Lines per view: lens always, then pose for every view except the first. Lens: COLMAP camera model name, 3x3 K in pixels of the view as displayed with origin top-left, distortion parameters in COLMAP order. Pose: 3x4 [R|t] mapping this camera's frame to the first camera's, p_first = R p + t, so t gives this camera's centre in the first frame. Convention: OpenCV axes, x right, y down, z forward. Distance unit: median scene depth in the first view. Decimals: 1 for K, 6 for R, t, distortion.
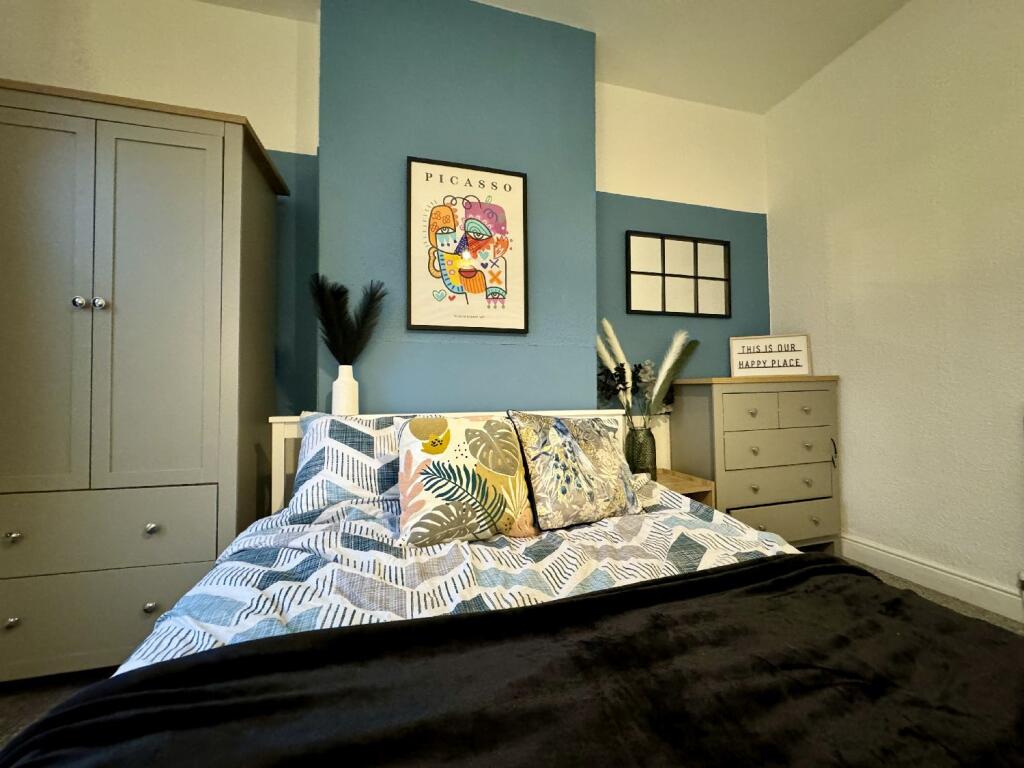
lens RADIAL K [[405.2, 0, 513.6], [0, 405.2, 382.4], [0, 0, 1]] dist [-0.000360, 0.000399]
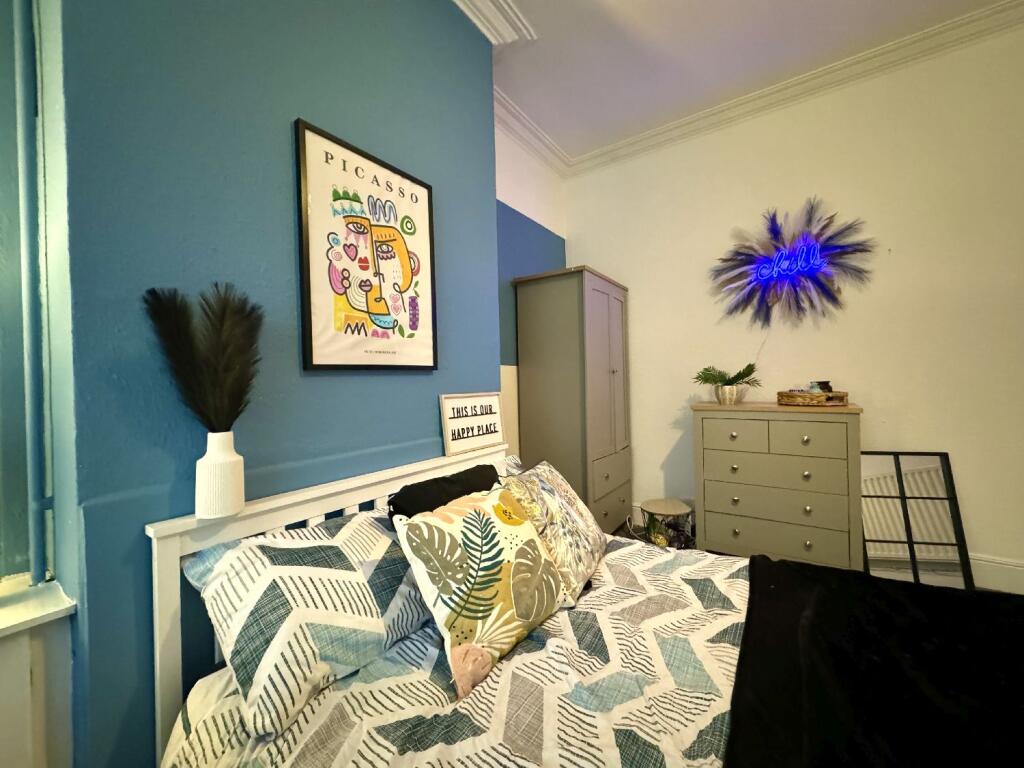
lens RADIAL K [[414.2, 0, 512.0], [0, 414.2, 384.0], [0, 0, 1]] dist [0.000046, 0.000124]
pose [[0.773968, -0.017904, 0.632972, -0.446164], [0.001318, 0.999644, 0.026664, -0.124869], [-0.633224, -0.019803, 0.773715, 0.211652]]
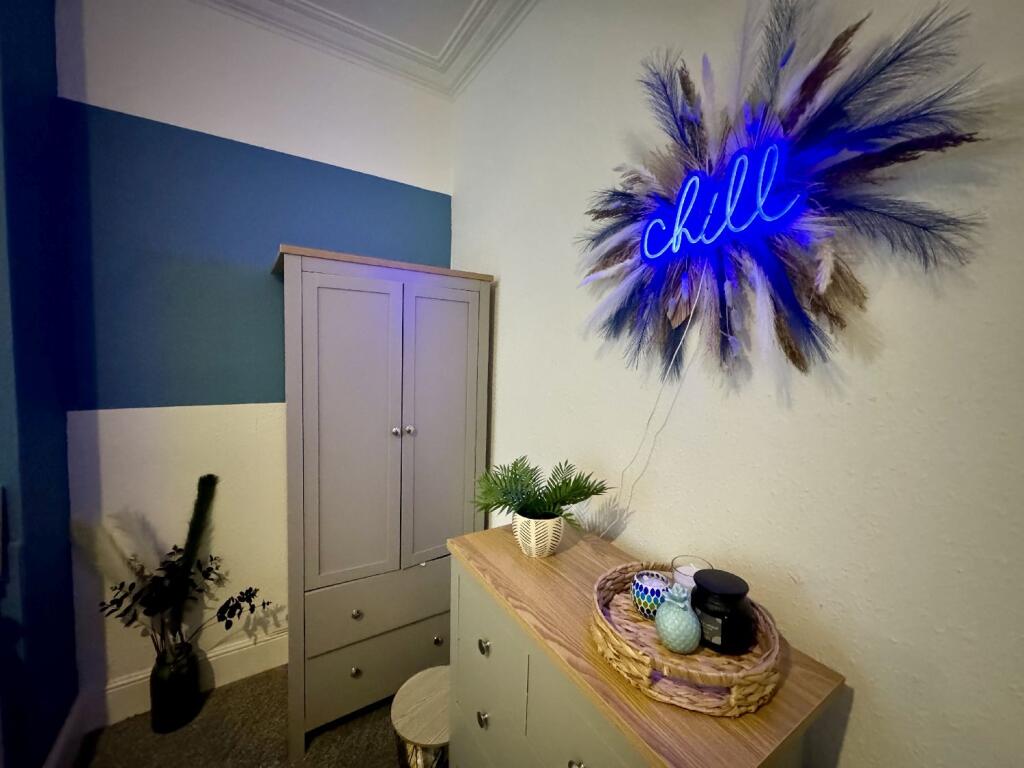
lens RADIAL K [[405.2, 0, 513.6], [0, 405.2, 382.4], [0, 0, 1]] dist [-0.000360, 0.000399]
pose [[0.953666, 0.015749, 0.300455, 0.876233], [-0.049529, 0.993222, 0.105149, -0.341651], [-0.296762, -0.115158, 0.947982, 0.307350]]
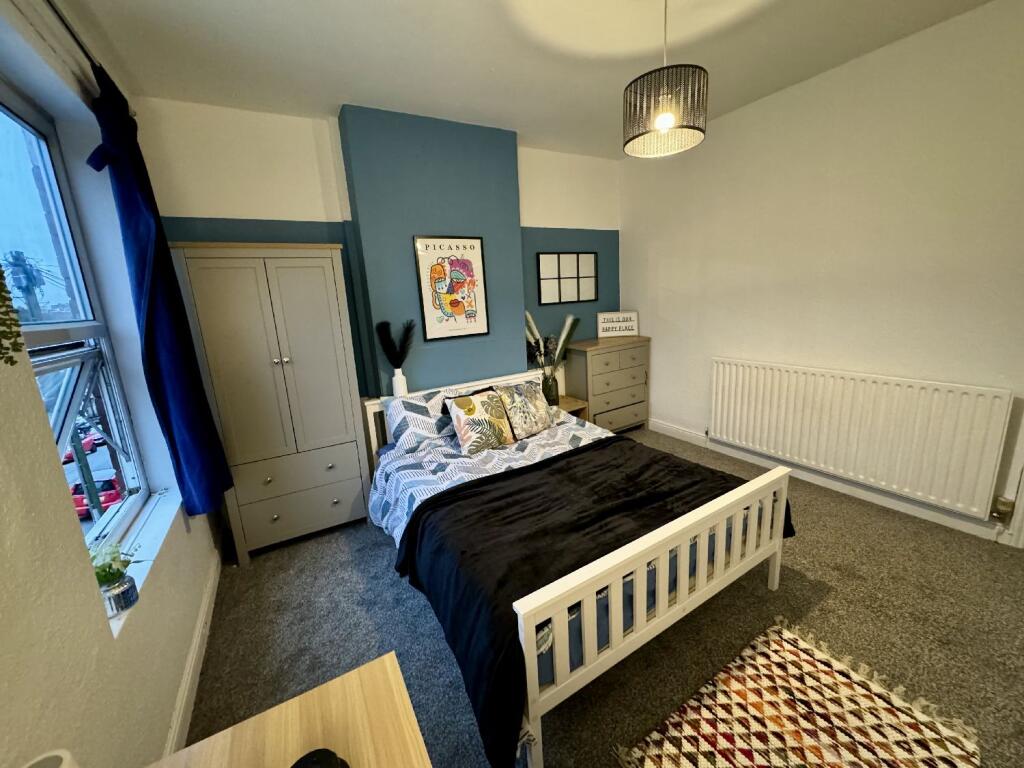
lens RADIAL K [[405.2, 0, 513.6], [0, 405.2, 382.4], [0, 0, 1]] dist [-0.000360, 0.000399]
pose [[0.963753, -0.105272, 0.245147, -0.342110], [0.045939, 0.970617, 0.236204, -0.356590], [-0.262810, -0.216381, 0.940271, -0.778666]]
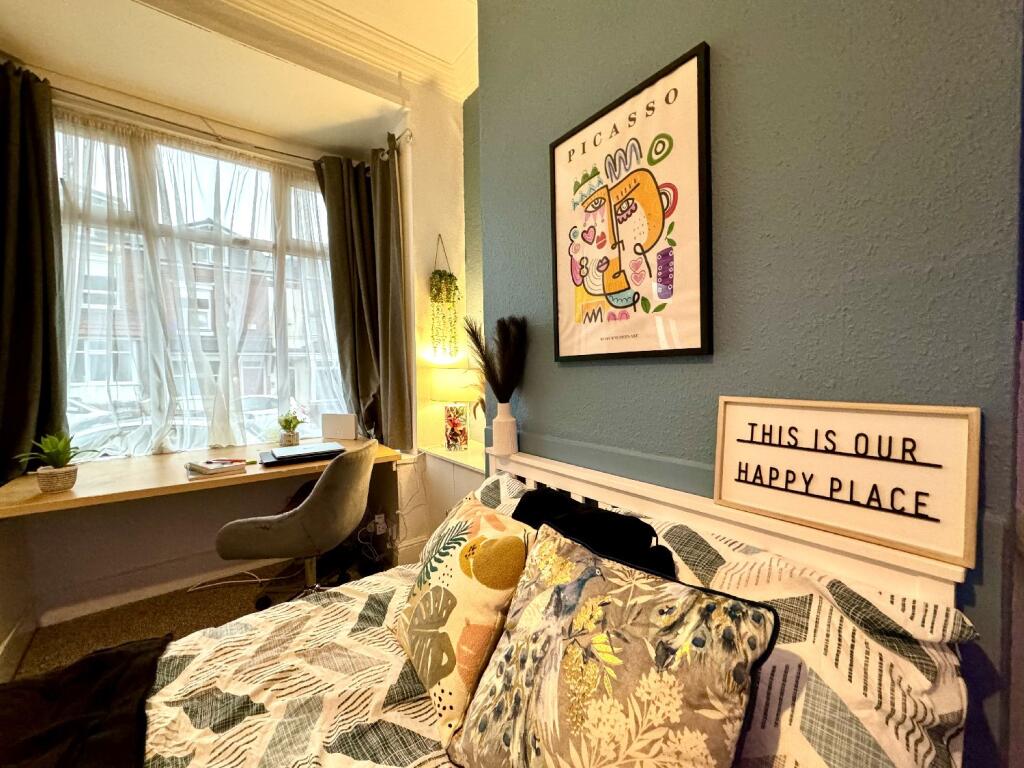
lens RADIAL K [[400.5, 0, 507.9], [0, 400.5, 384.0], [0, 0, 1]] dist [-0.000595, 0.000011]
pose [[0.356458, 0.034854, -0.933661, 0.472054], [0.046767, 0.997386, 0.055087, -0.134527], [0.933140, -0.063301, 0.353896, 0.616512]]
